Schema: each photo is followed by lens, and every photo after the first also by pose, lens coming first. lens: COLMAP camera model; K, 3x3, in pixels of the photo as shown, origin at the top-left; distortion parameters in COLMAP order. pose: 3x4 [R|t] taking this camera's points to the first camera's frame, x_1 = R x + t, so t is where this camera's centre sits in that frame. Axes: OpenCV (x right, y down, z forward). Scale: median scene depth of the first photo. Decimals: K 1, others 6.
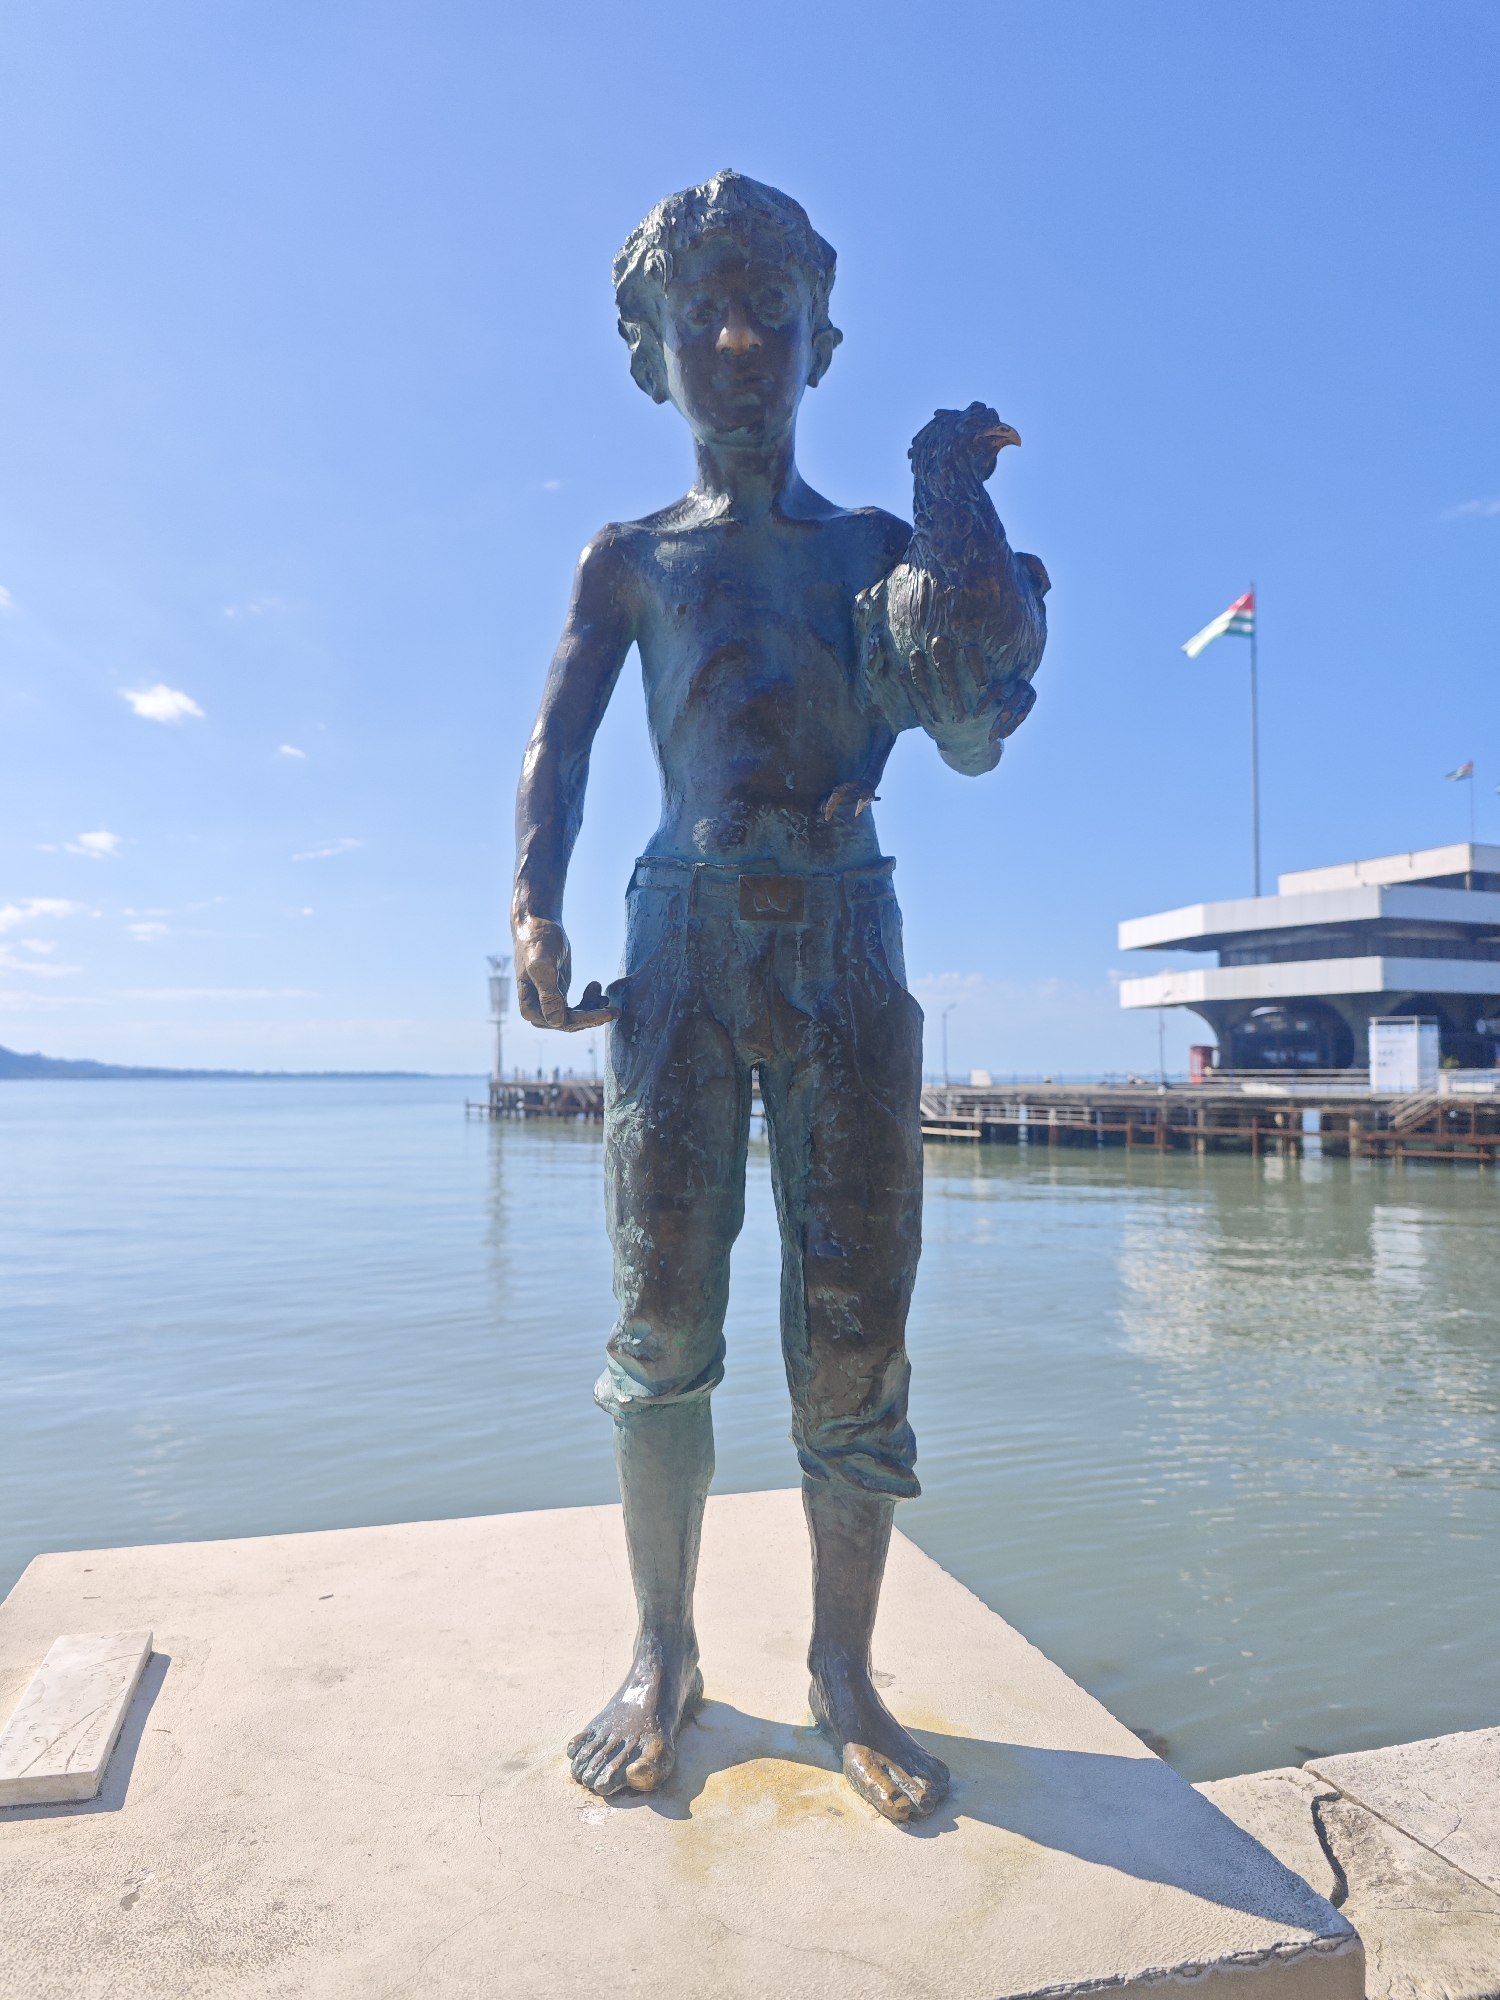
lens RADIAL K [[1372.8, 0, 747.9], [0, 1372.8, 996.8], [0, 0, 1]] dist [-0.080400, -0.000751]
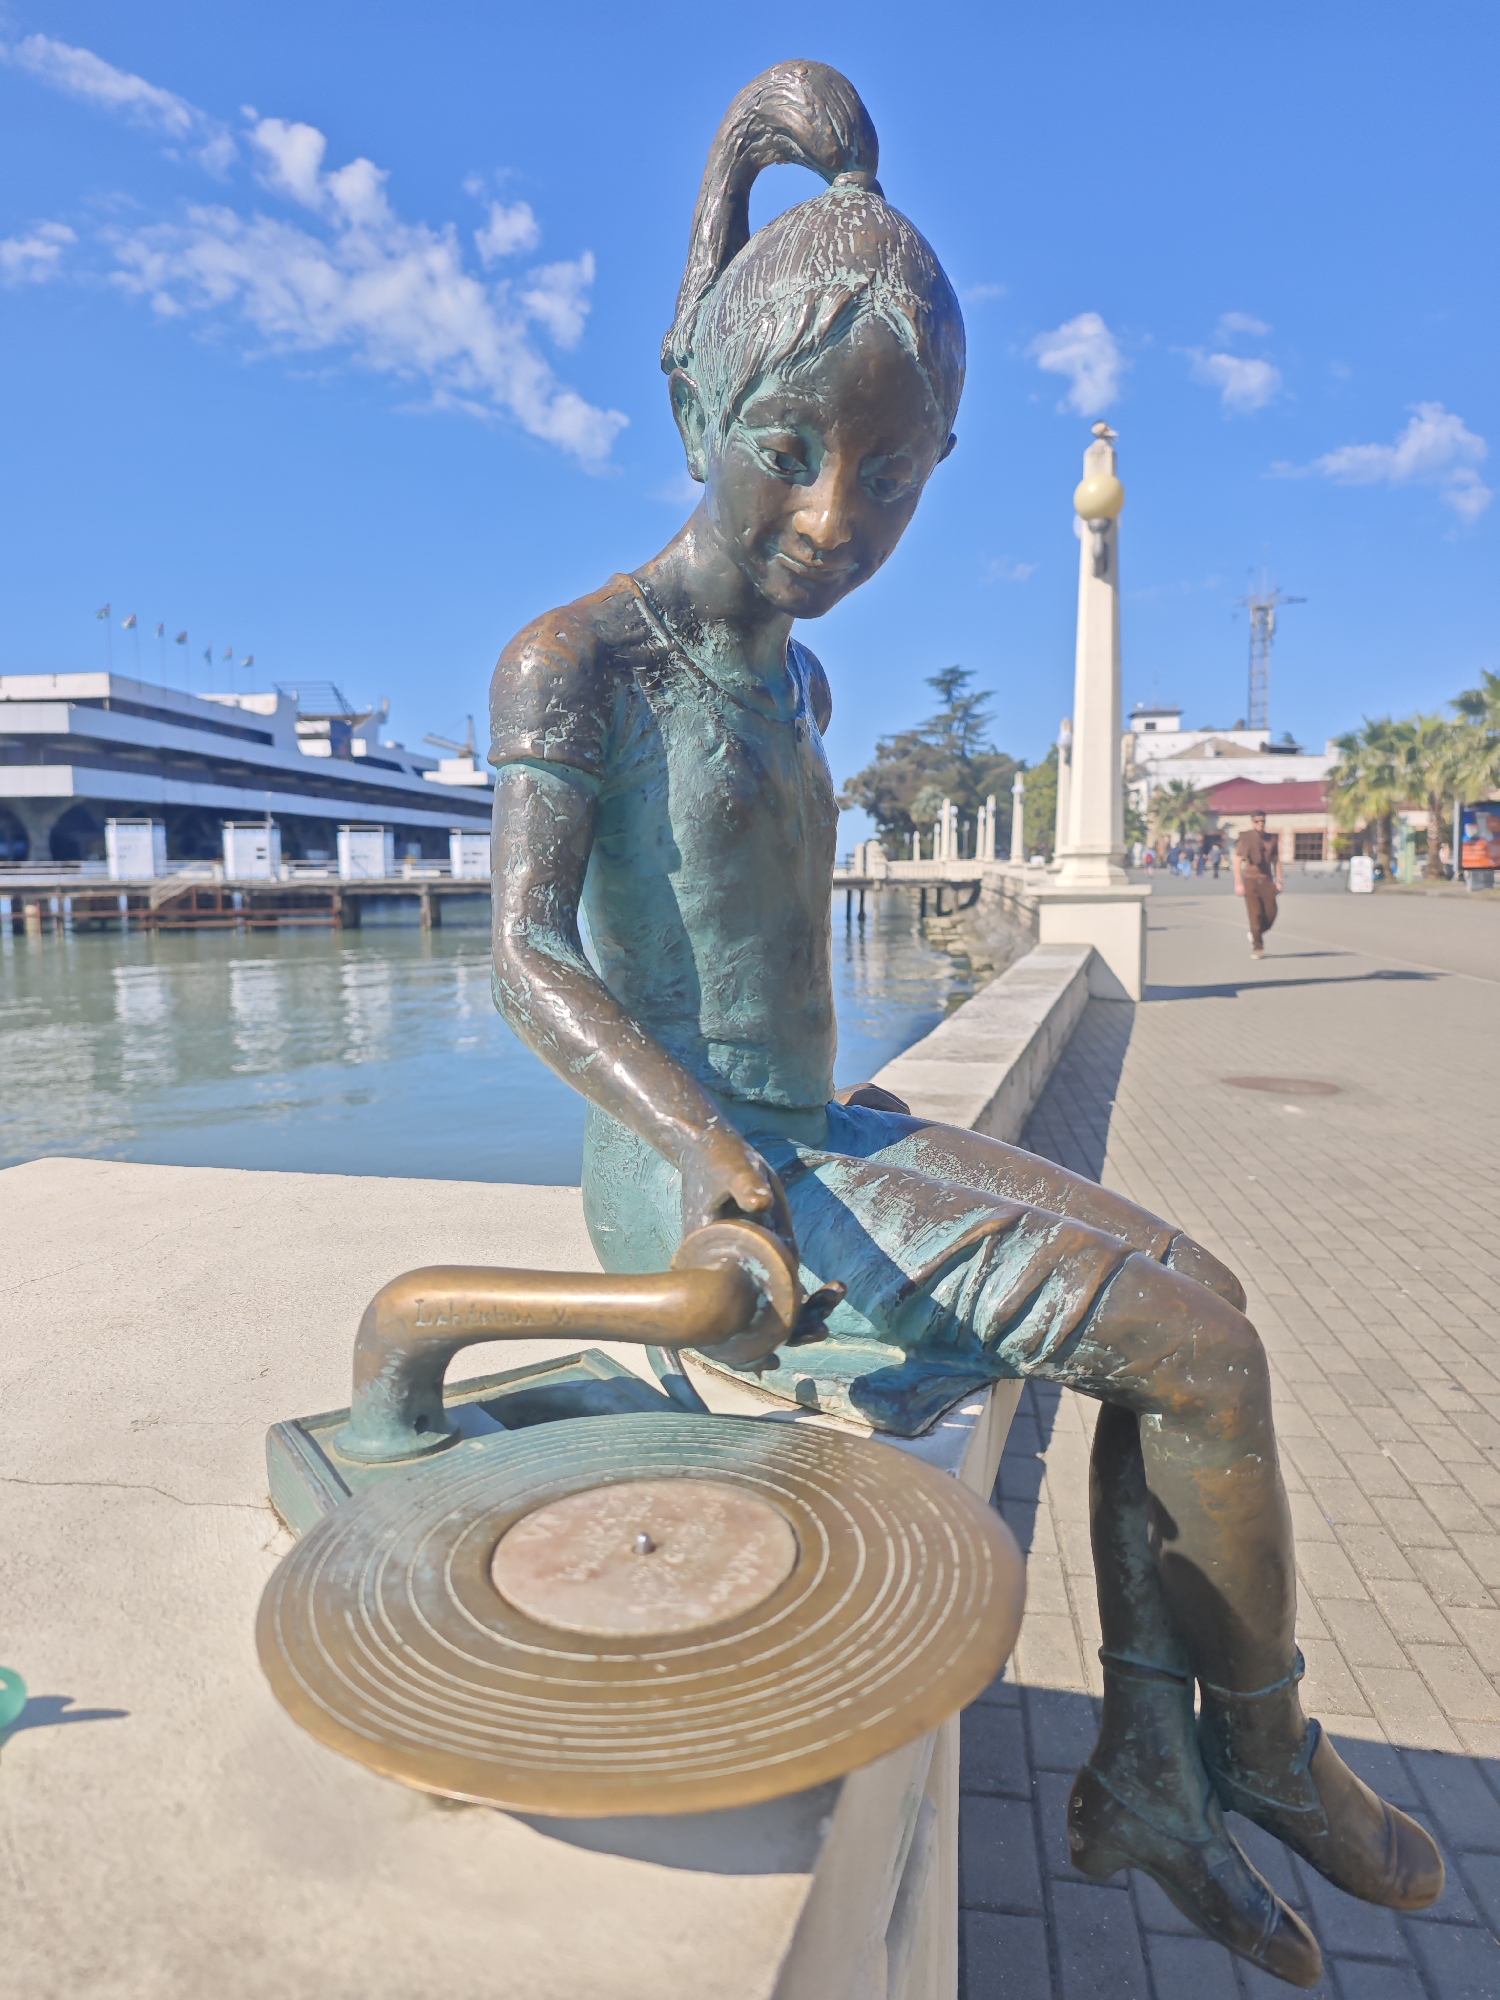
lens RADIAL K [[1372.8, 0, 745.9], [0, 1372.8, 1001.5], [0, 0, 1]] dist [-0.080400, -0.000751]
pose [[0.400097, -0.105271, 0.910407, -0.445848], [-0.041386, 0.990292, 0.132697, -0.007073], [-0.915538, -0.090770, 0.391856, -0.033569]]
